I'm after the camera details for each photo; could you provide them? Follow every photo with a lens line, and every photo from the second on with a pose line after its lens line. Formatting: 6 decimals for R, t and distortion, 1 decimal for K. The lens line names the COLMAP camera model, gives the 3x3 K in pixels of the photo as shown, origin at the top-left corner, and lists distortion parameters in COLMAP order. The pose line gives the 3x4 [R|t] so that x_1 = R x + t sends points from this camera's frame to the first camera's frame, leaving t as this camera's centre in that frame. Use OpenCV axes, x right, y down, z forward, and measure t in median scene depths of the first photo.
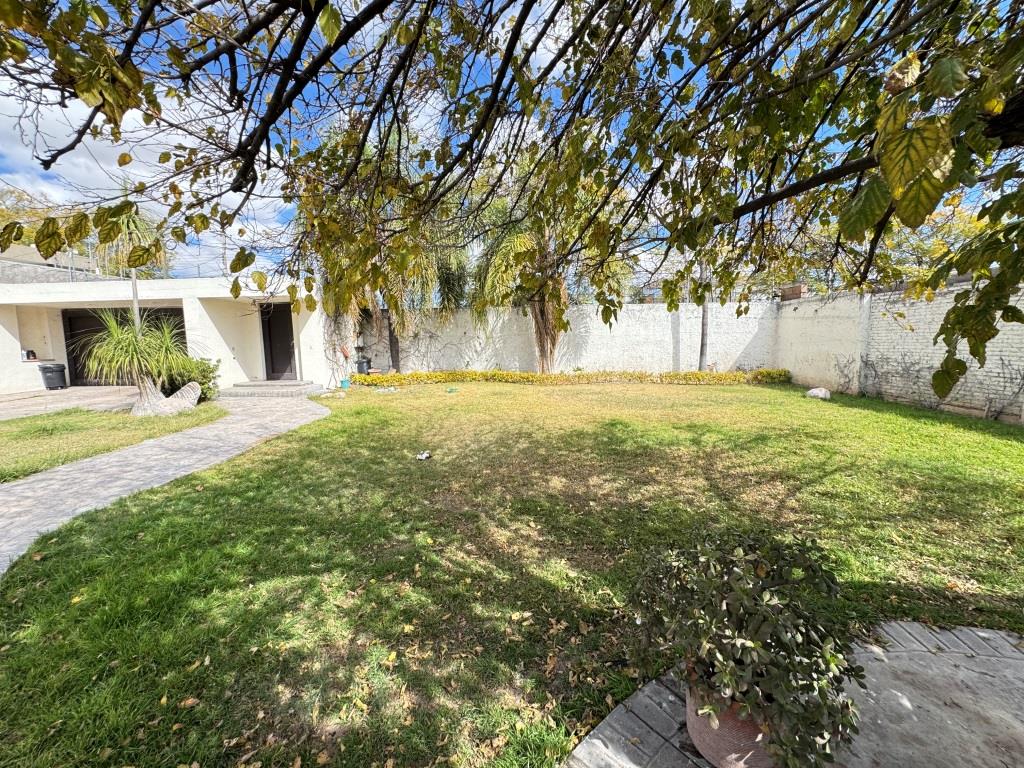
lens RADIAL K [[407.2, 0, 511.7], [0, 407.2, 382.9], [0, 0, 1]] dist [-0.002522, 0.000406]
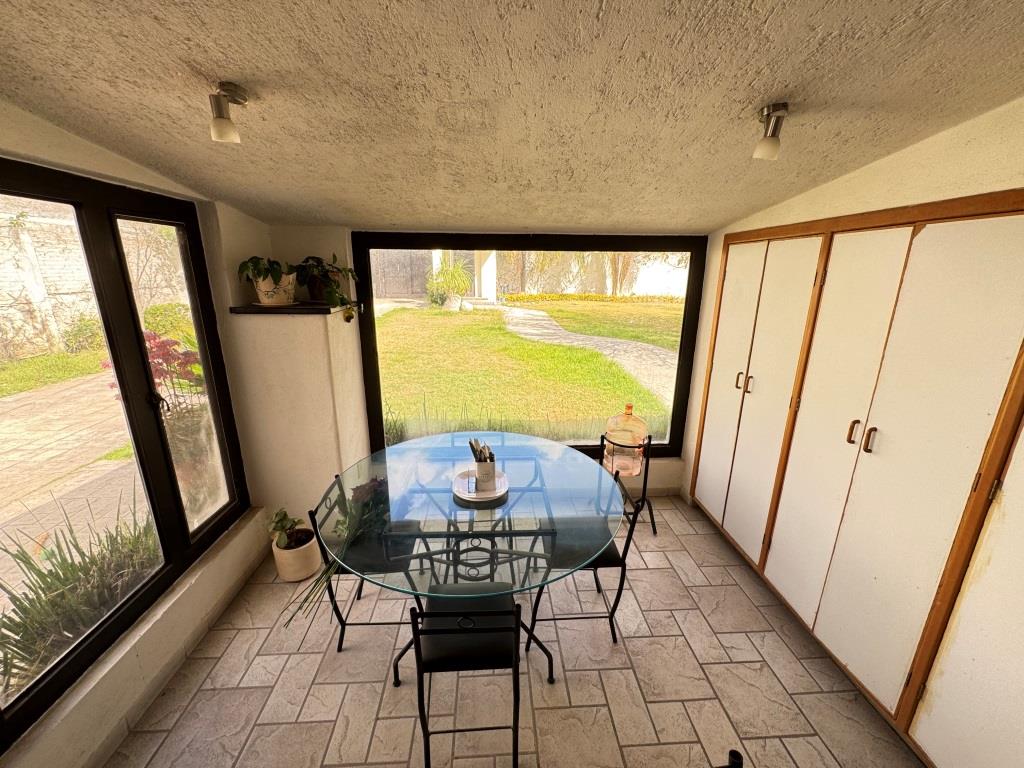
lens RADIAL K [[407.2, 0, 508.4], [0, 407.2, 382.7], [0, 0, 1]] dist [-0.002522, 0.000406]
pose [[0.995204, -0.001624, 0.097805, -1.460930], [-0.014291, 0.986721, 0.161795, 0.180045], [-0.096769, -0.162417, 0.981966, -1.820299]]
